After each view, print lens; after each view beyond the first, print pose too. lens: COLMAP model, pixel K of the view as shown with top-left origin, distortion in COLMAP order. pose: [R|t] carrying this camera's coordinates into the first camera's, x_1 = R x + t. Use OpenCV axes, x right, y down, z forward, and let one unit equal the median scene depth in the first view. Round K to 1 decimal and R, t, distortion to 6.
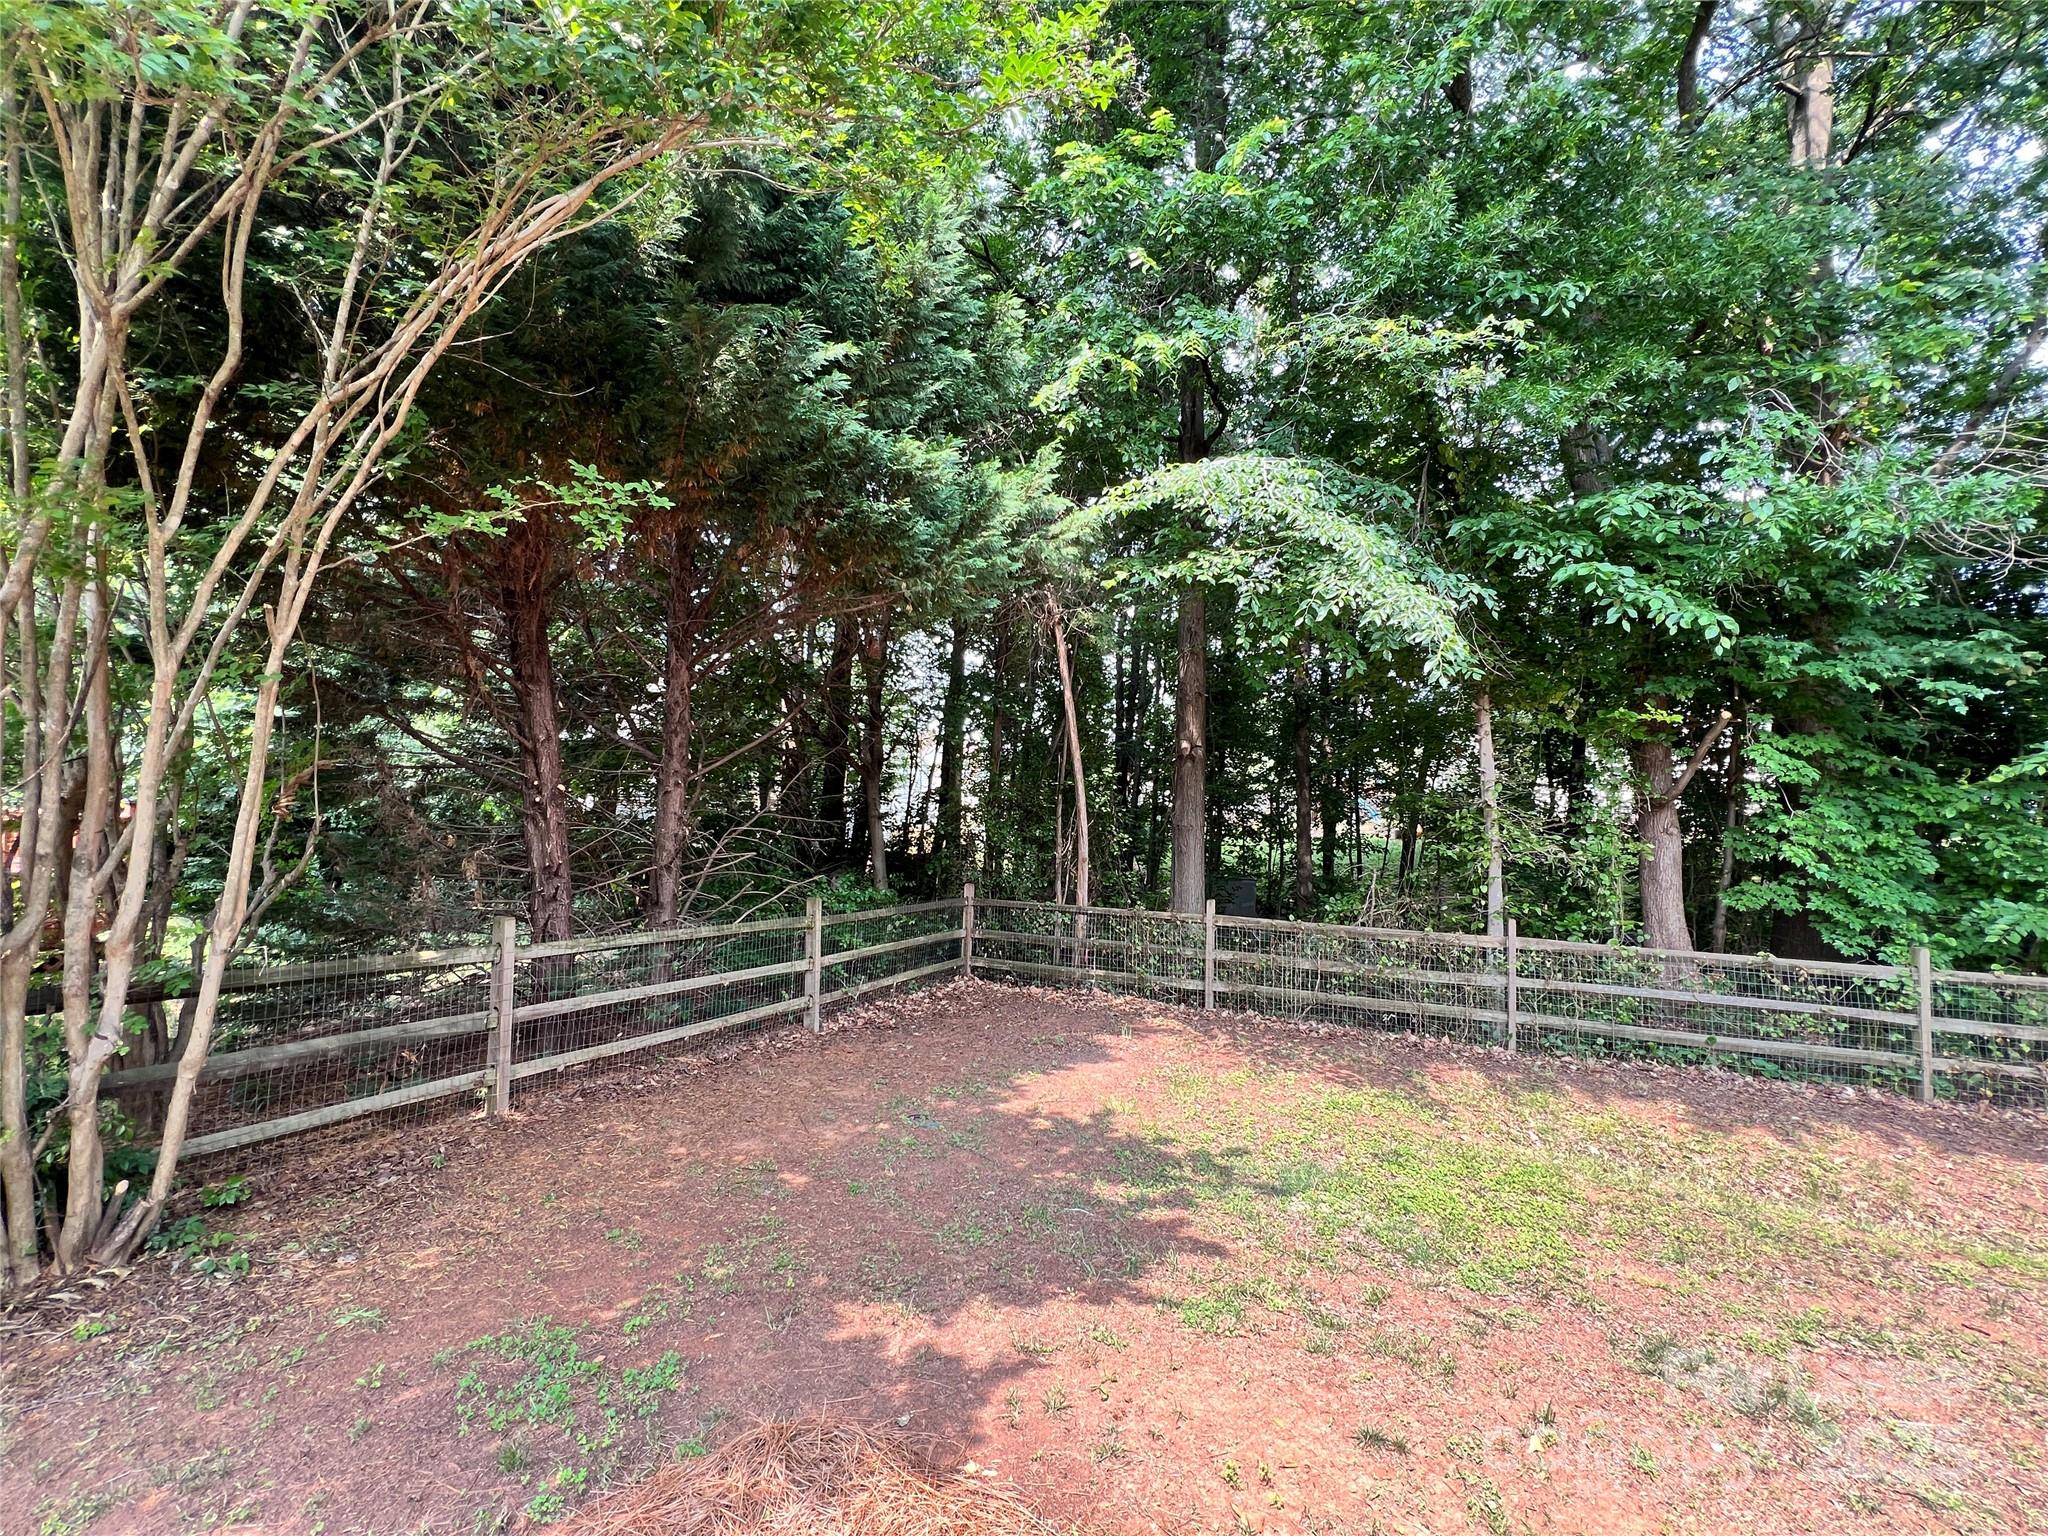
lens RADIAL K [[816.7, 0, 1027.6], [0, 816.7, 764.7], [0, 0, 1]] dist [-0.003345, -0.000360]
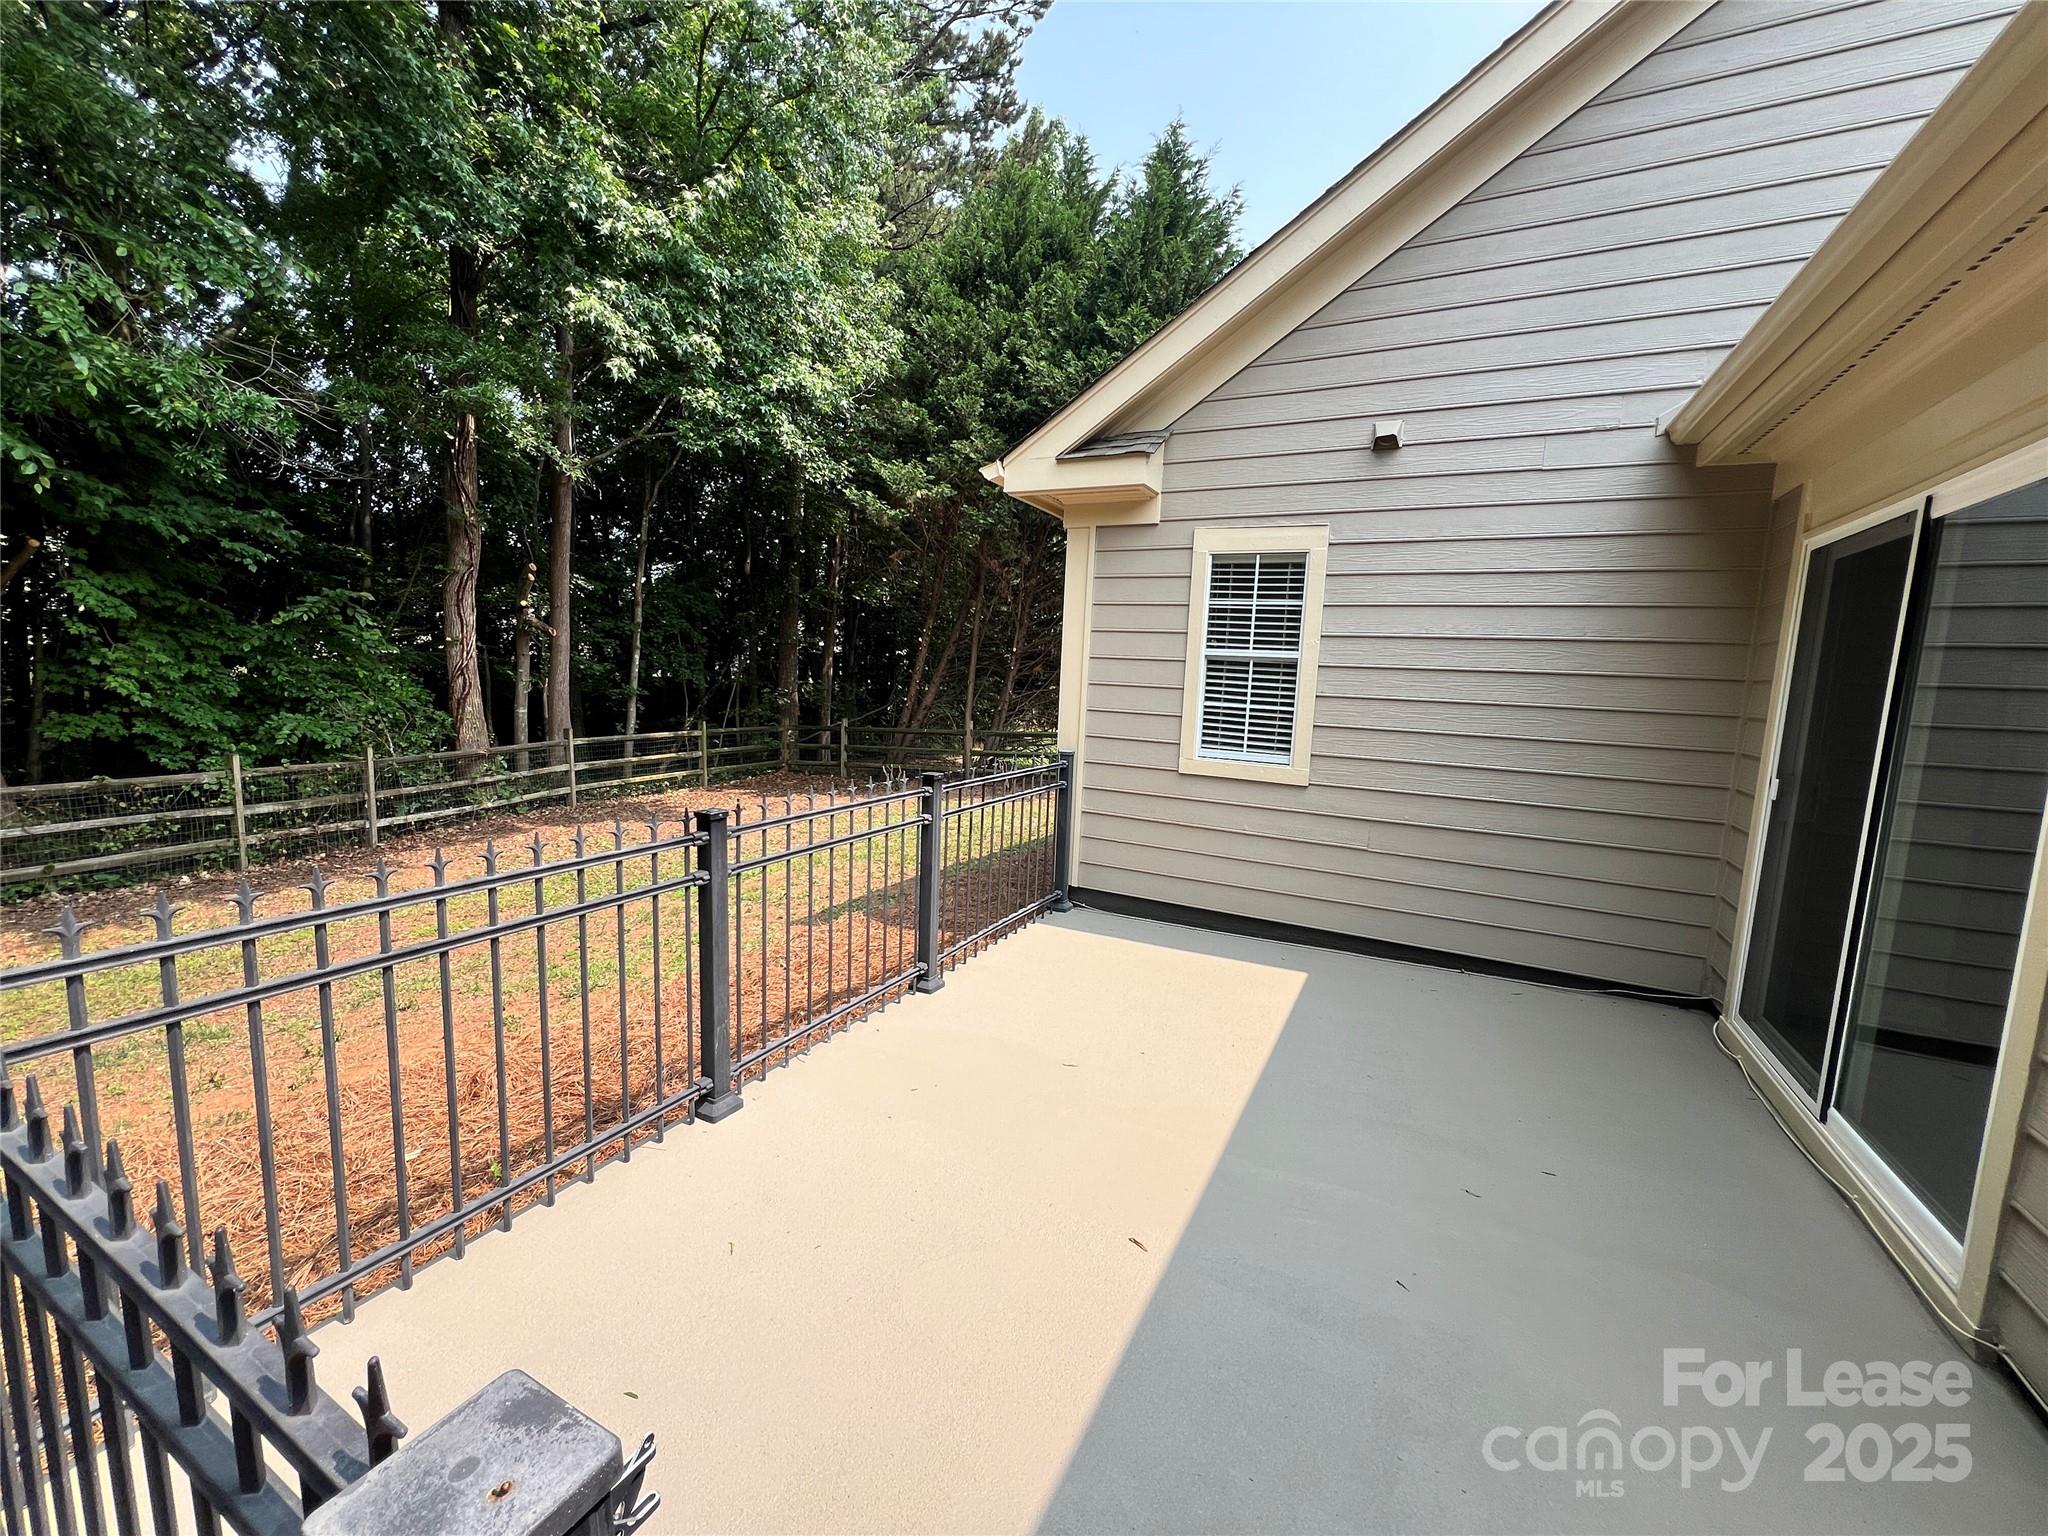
lens RADIAL K [[822.4, 0, 1028.7], [0, 822.4, 767.0], [0, 0, 1]] dist [-0.002173, 0.000673]
pose [[-0.043370, -0.137411, 0.989564, -0.219775], [-0.076285, 0.988060, 0.133859, -0.021456], [-0.996142, -0.069683, -0.053335, -0.166851]]
